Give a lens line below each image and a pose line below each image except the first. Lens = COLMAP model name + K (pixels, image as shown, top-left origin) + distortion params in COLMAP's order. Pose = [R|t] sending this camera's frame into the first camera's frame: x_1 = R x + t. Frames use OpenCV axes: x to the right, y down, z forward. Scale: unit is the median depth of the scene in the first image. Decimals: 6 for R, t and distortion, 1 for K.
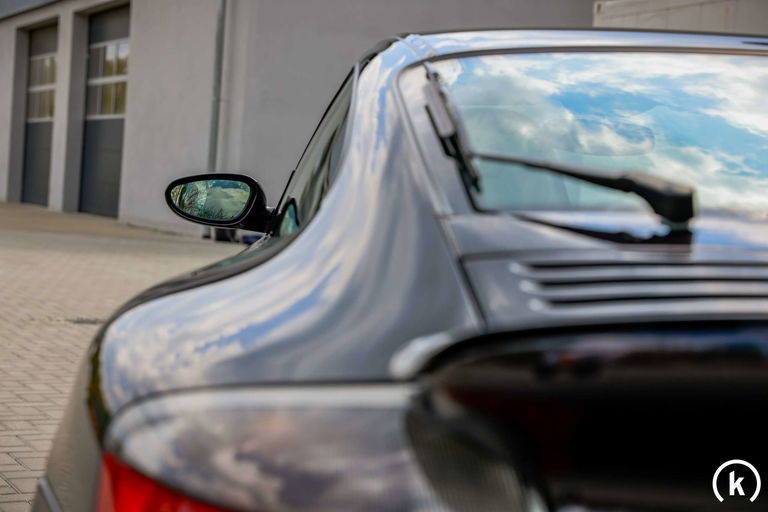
lens RADIAL K [[1388.2, 0, 381.0], [0, 1388.2, 259.6], [0, 0, 1]] dist [0.205864, 0.000000]
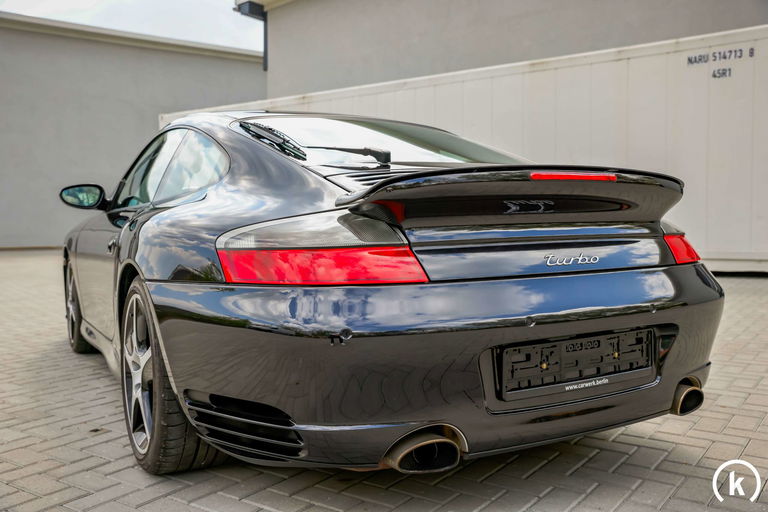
lens RADIAL K [[720.4, 0, 384.9], [0, 720.4, 257.8], [0, 0, 1]] dist [-0.001059, 0.000000]
pose [[0.884439, -0.096677, 0.456532, -0.022391], [0.091923, 0.995230, 0.032672, 0.005460], [-0.457513, 0.013070, 0.889107, -0.016805]]
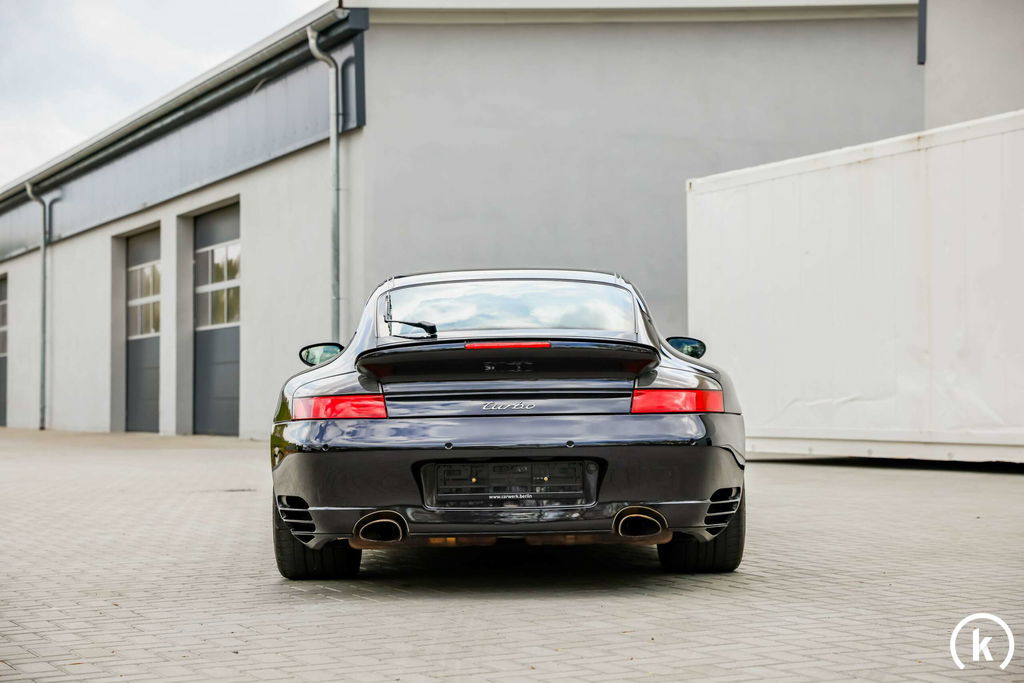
lens RADIAL K [[1850.9, 0, 513.6], [0, 1850.9, 338.2], [0, 0, 1]] dist [0.205864, 0.000000]
pose [[0.996524, -0.078360, -0.028261, 0.024933], [0.075786, 0.993675, -0.082859, 0.018581], [0.034575, 0.080429, 0.996161, -0.178327]]
